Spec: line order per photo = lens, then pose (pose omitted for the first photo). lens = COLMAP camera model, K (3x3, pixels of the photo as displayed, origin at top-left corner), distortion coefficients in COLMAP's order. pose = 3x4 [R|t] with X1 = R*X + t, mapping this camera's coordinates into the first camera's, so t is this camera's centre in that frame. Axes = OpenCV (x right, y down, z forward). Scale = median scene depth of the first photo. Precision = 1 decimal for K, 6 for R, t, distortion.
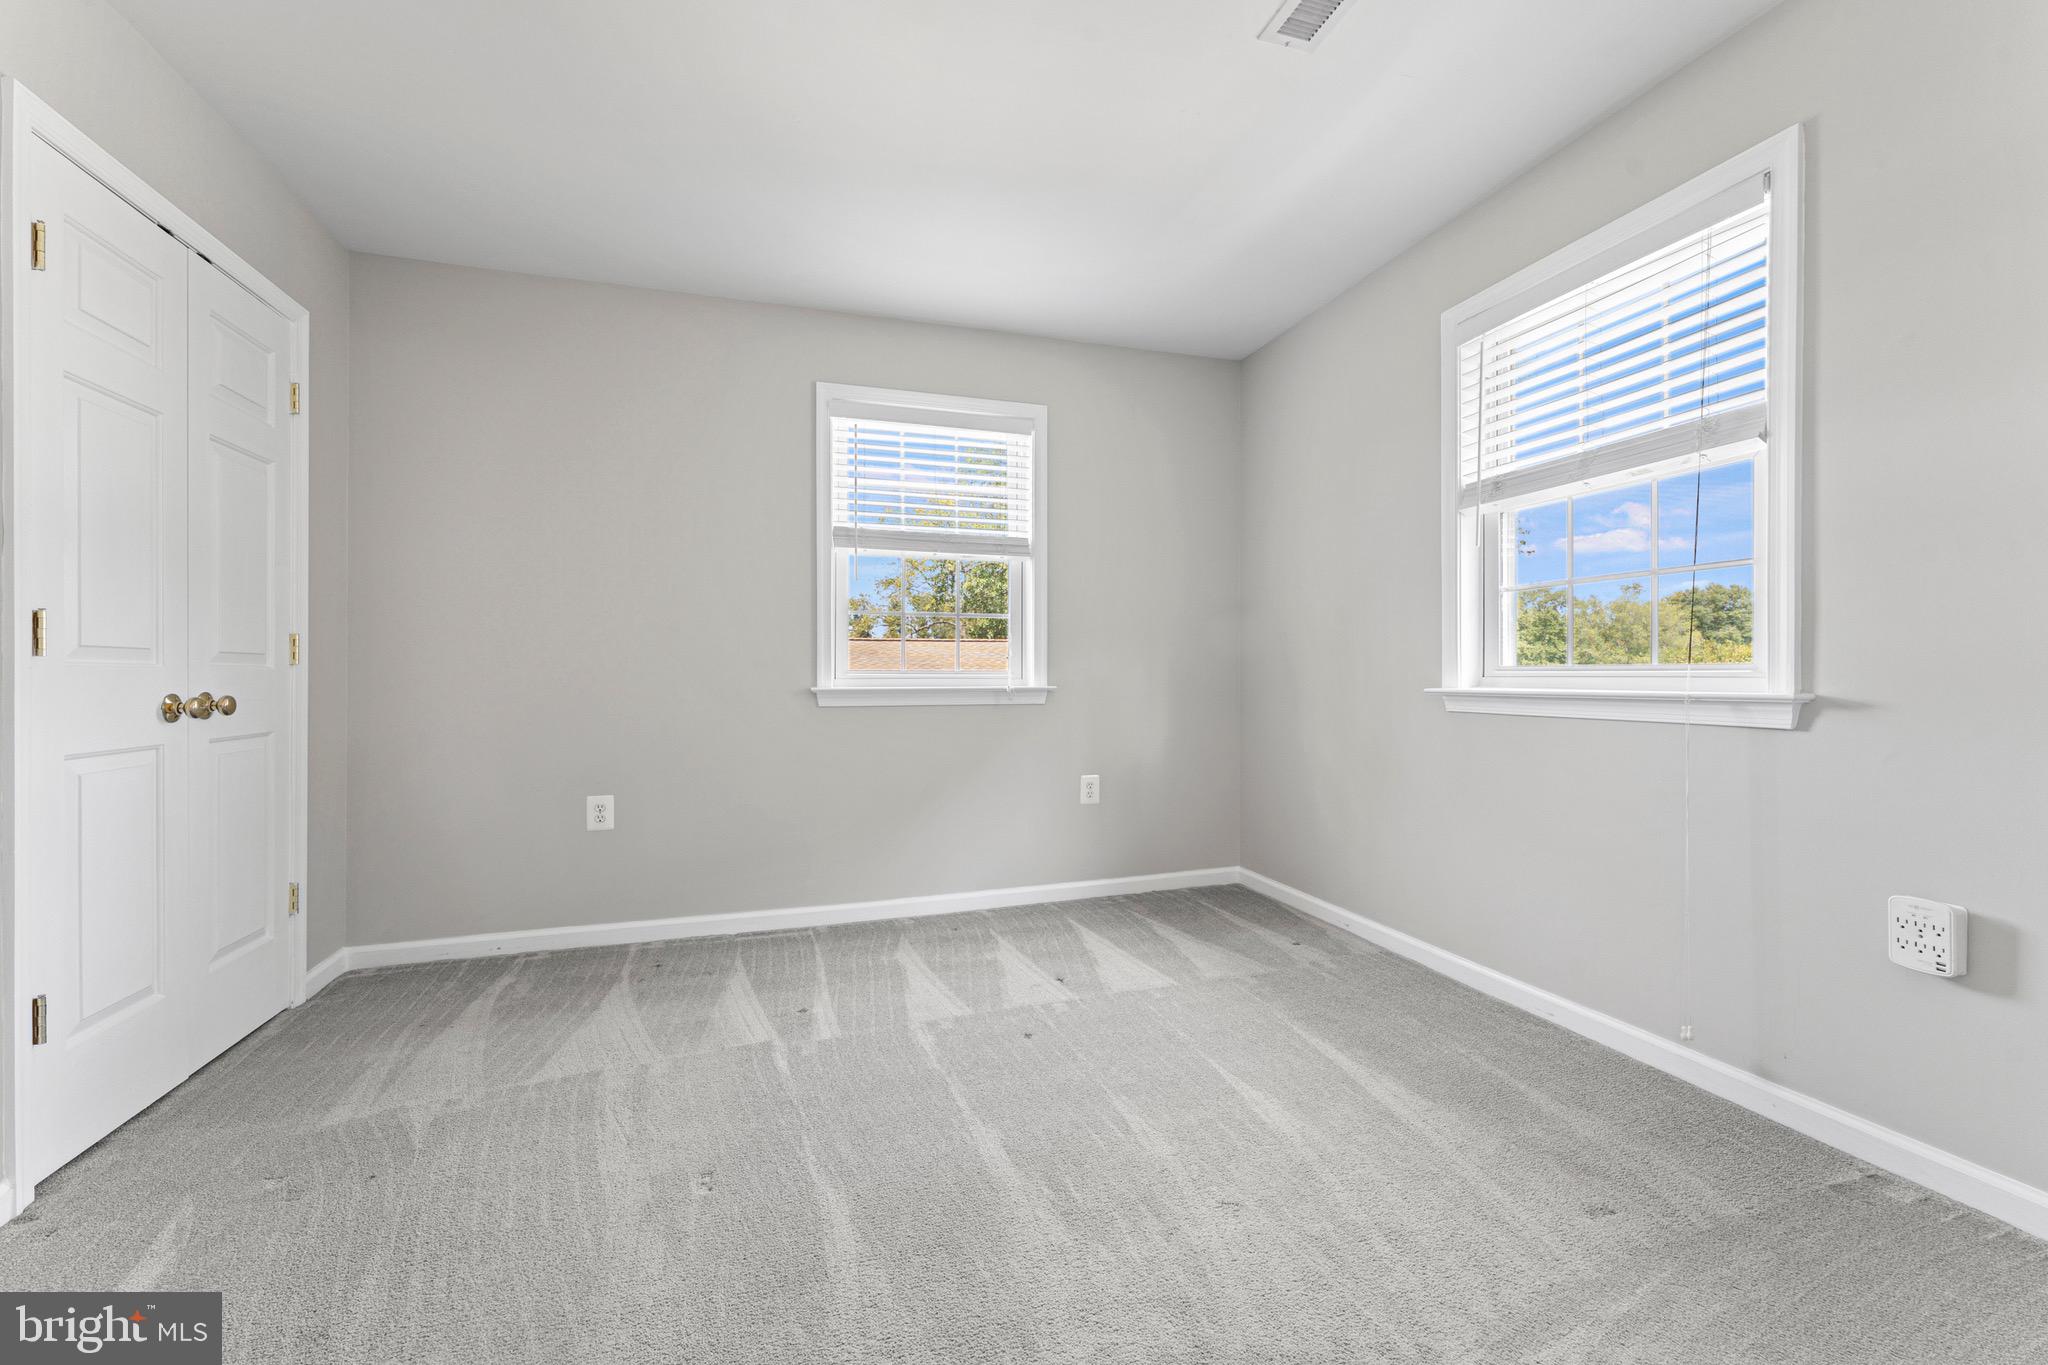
lens RADIAL K [[822.4, 0, 1022.0], [0, 822.4, 668.6], [0, 0, 1]] dist [-0.002019, 0.000605]
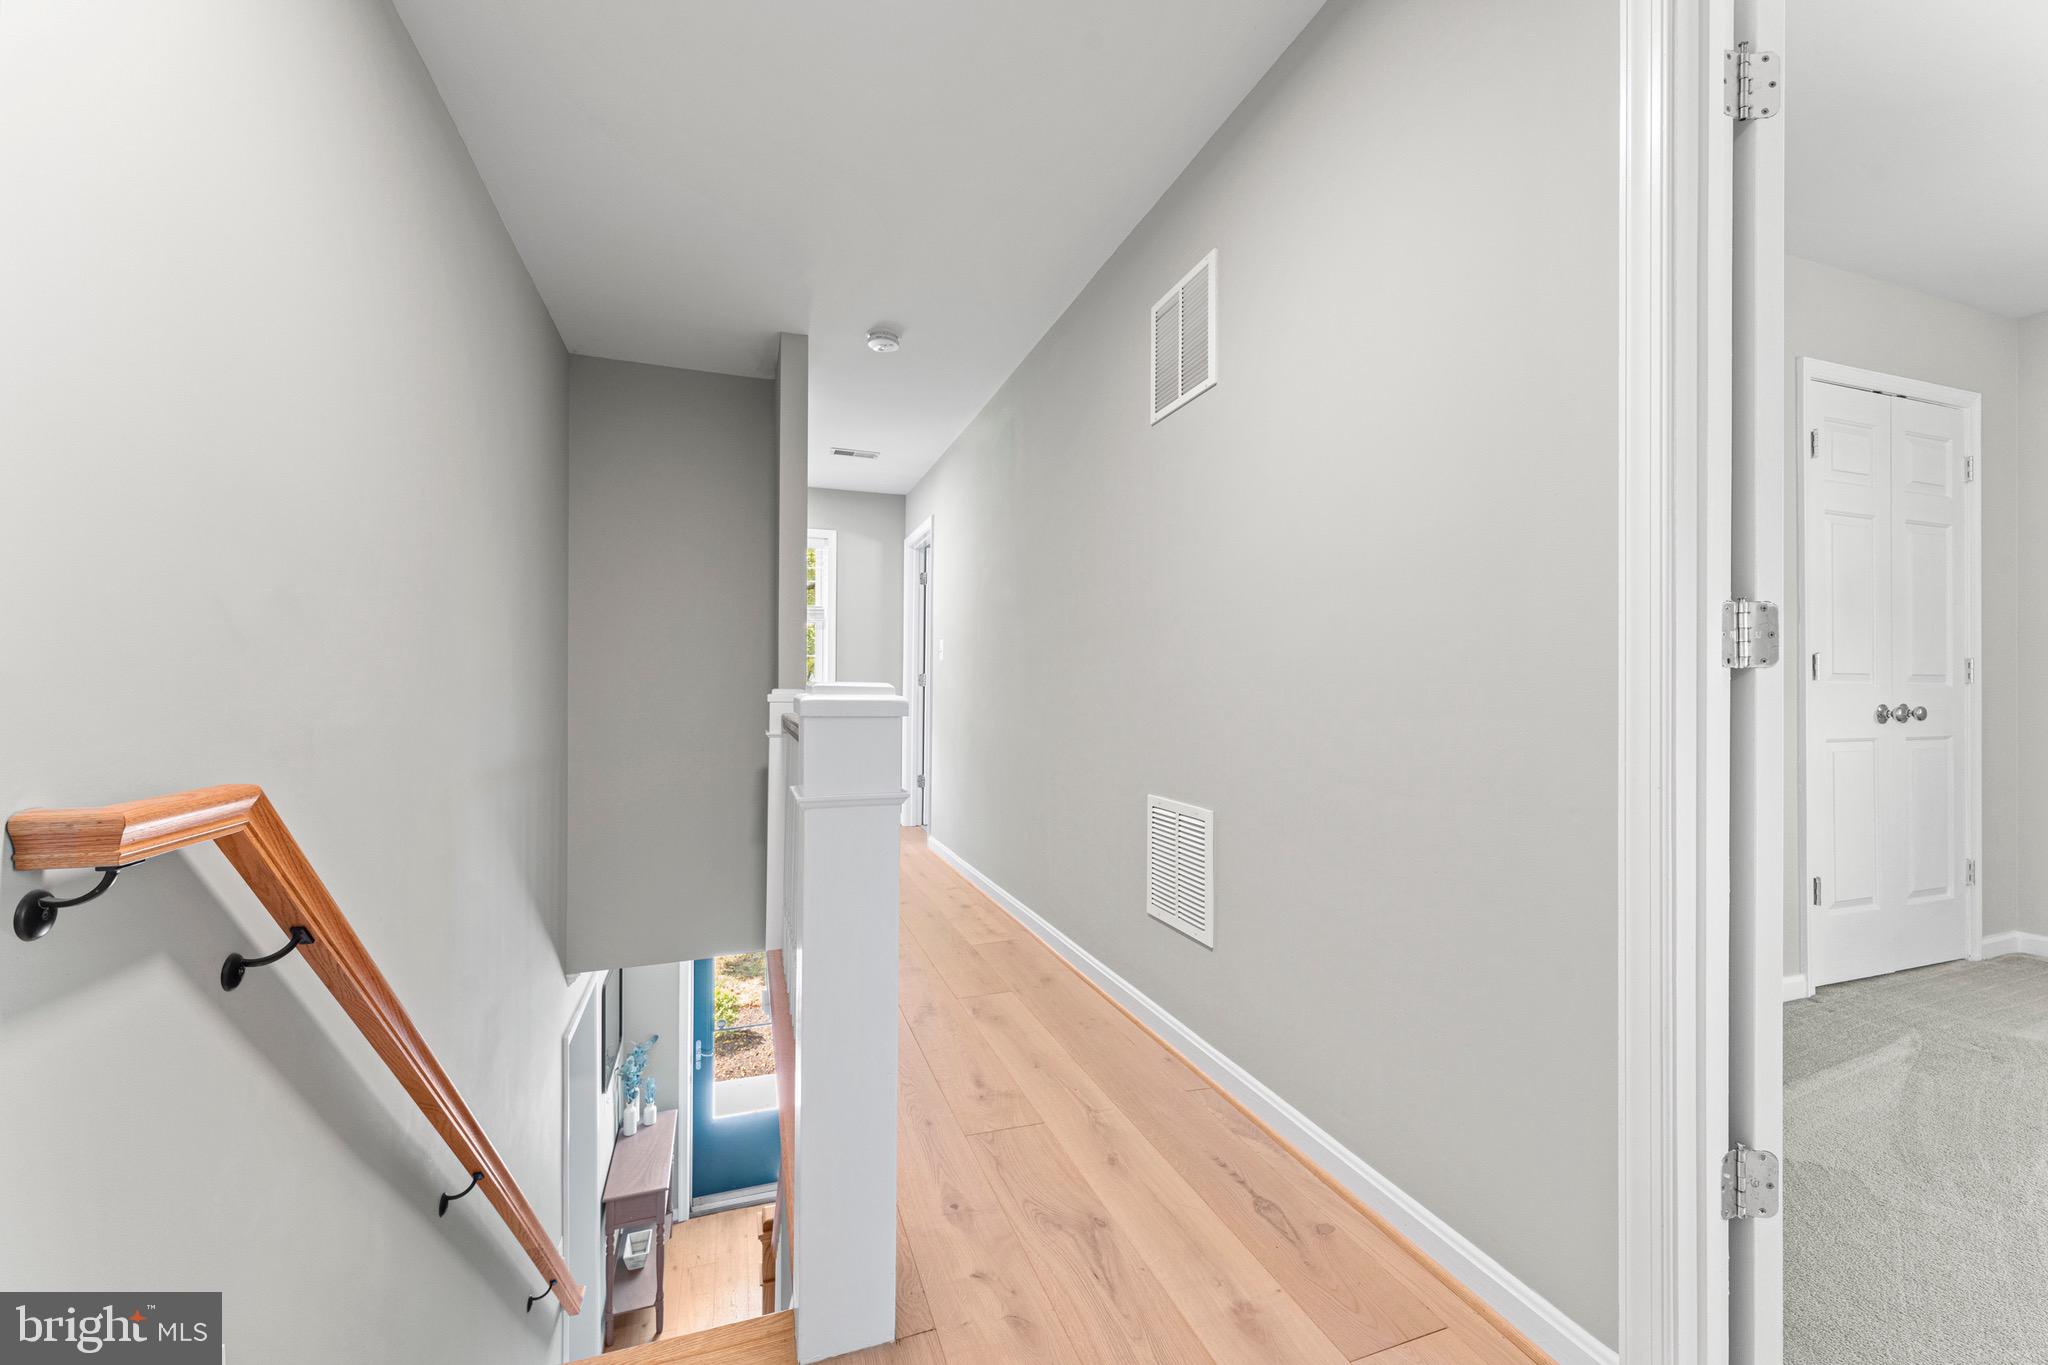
lens RADIAL K [[822.4, 0, 1022.3], [0, 822.4, 682.6], [0, 0, 1]] dist [-0.002019, 0.000605]
pose [[0.028199, -0.004794, -0.999591, 0.324832], [0.003504, 0.999983, -0.004697, -0.005232], [0.999596, -0.003370, 0.028215, -0.482581]]
